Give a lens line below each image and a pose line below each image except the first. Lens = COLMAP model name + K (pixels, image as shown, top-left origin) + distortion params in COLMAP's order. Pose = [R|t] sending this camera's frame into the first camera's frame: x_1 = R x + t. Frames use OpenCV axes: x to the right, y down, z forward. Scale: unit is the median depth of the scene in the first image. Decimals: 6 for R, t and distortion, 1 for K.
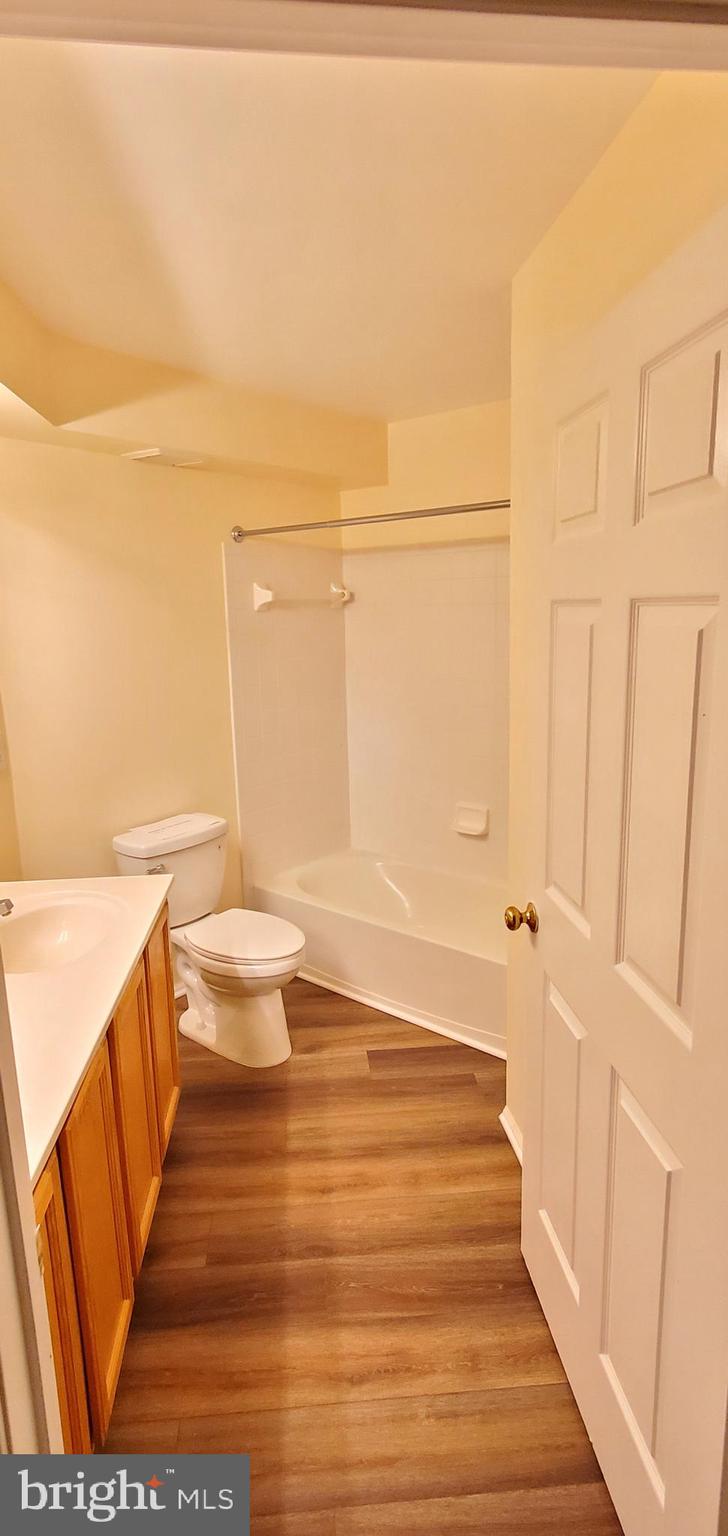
lens RADIAL K [[738.7, 0, 364.0], [0, 738.7, 768.0], [0, 0, 1]] dist [-0.066721, 0.020162]
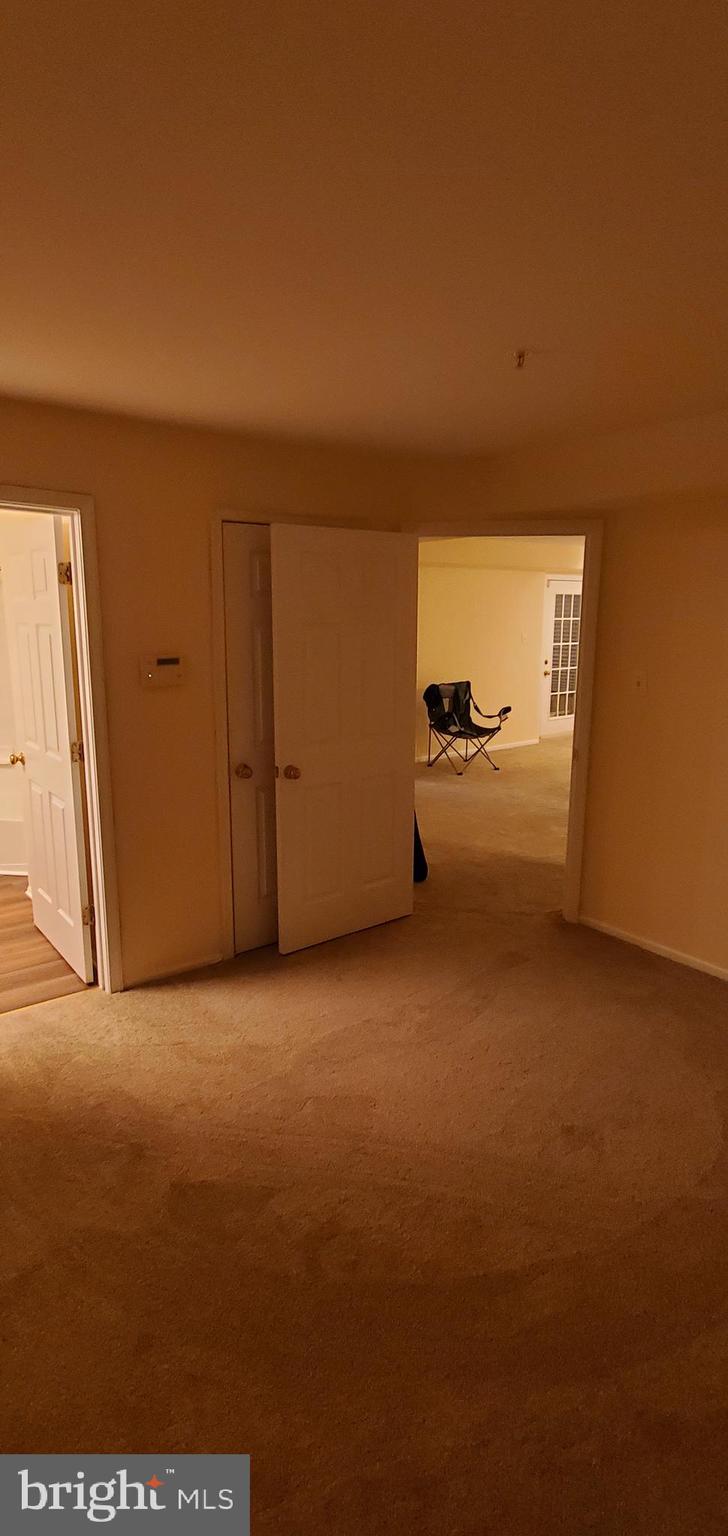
lens RADIAL K [[775.8, 0, 364.0], [0, 775.8, 768.0], [0, 0, 1]] dist [0.001471, 0.001864]
pose [[0.849105, -0.064066, 0.524324, -0.143393], [0.075440, 0.997150, -0.000329, 0.323313], [-0.522809, 0.039834, 0.851519, -1.671806]]
